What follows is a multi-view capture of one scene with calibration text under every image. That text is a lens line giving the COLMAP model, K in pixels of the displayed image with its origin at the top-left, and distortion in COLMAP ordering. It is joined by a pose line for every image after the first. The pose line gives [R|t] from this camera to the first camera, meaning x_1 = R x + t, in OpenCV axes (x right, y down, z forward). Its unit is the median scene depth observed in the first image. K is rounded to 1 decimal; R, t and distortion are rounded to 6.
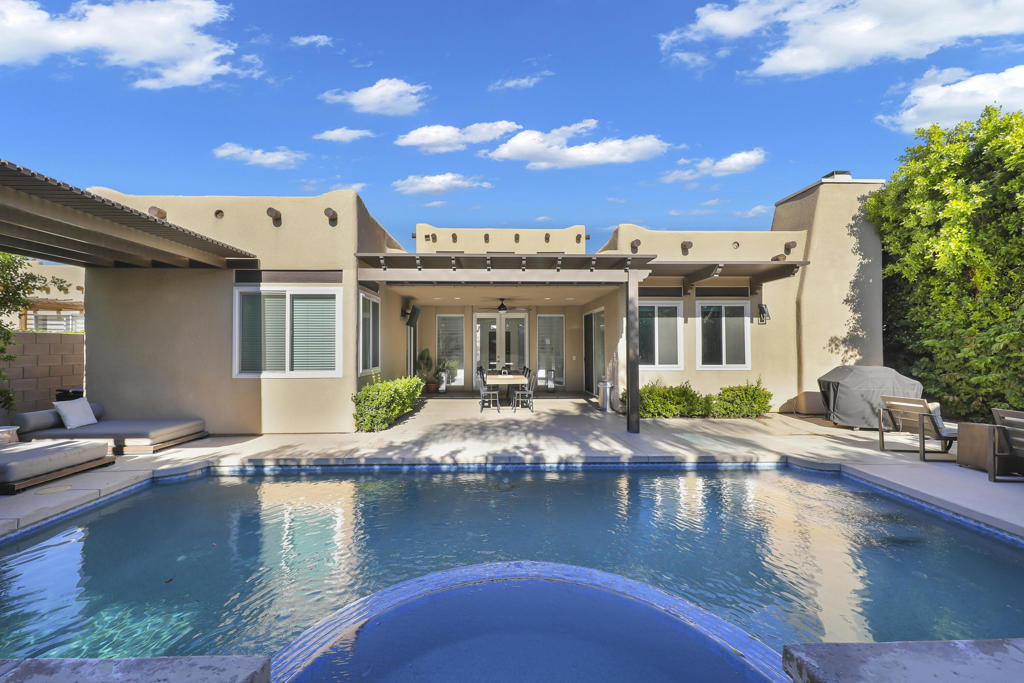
lens RADIAL K [[398.2, 0, 503.5], [0, 398.2, 341.7], [0, 0, 1]] dist [0.001945, -0.000901]
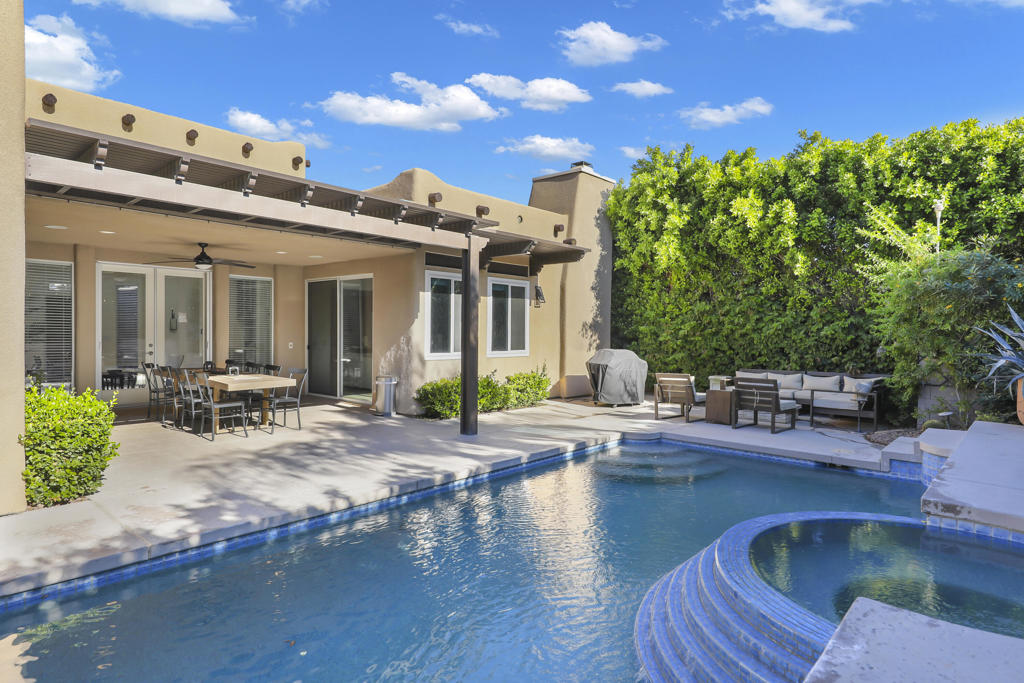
lens RADIAL K [[587.2, 0, 530.0], [0, 587.2, 333.0], [0, 0, 1]] dist [0.012873, -0.002825]
pose [[0.656230, 0.005991, 0.754537, -0.475387], [-0.020343, 0.999745, 0.009754, 0.004776], [-0.754287, -0.021750, 0.656184, 0.112169]]
